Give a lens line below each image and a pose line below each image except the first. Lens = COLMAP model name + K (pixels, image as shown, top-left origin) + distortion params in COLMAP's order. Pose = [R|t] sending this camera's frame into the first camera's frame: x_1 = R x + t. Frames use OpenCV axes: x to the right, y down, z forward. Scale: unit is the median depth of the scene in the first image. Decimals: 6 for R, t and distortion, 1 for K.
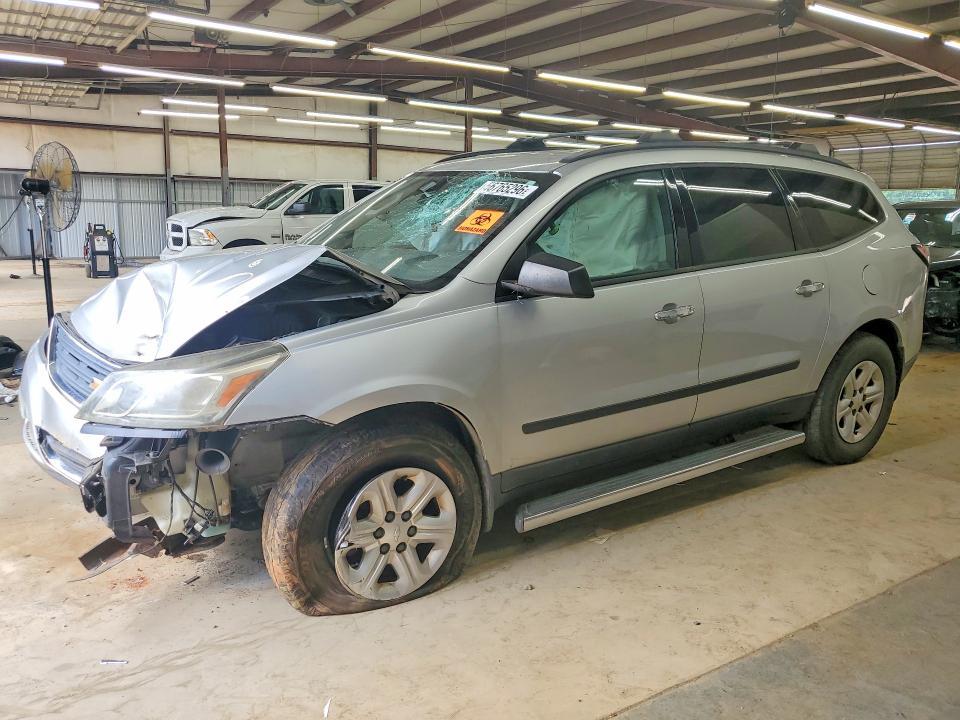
lens RADIAL K [[803.5, 0, 482.3], [0, 803.5, 359.2], [0, 0, 1]] dist [0.002792, 0.014278]
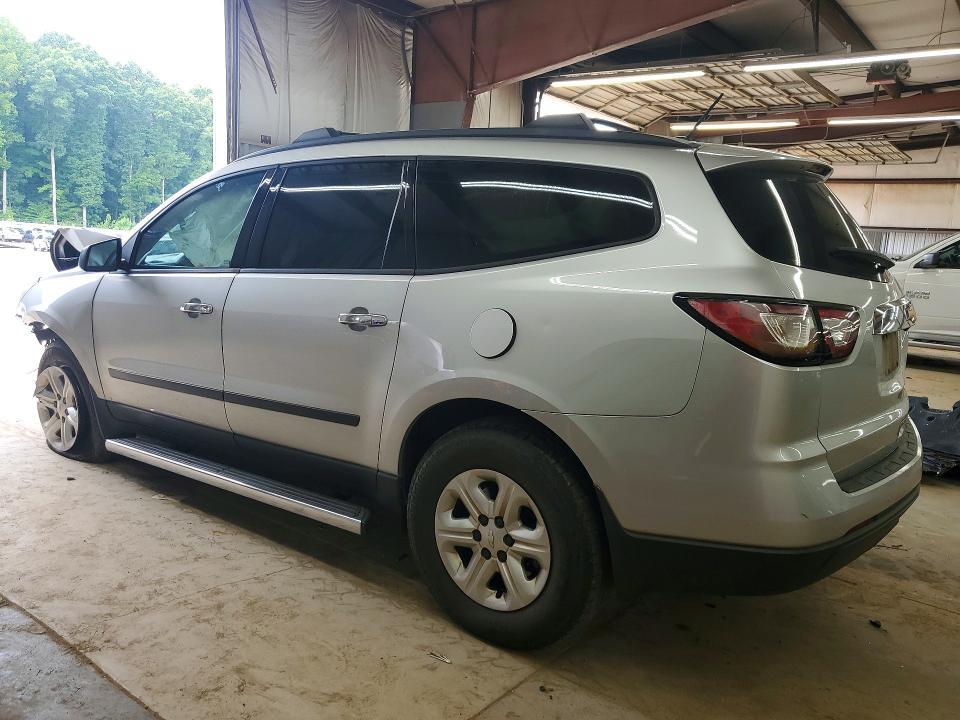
lens RADIAL K [[803.5, 0, 482.6], [0, 803.5, 361.8], [0, 0, 1]] dist [0.002792, 0.014278]
pose [[0.294473, 0.154109, -0.943152, 1.128534], [-0.231910, 0.968936, 0.085915, -0.138231], [0.927094, 0.193427, 0.321065, 0.874790]]
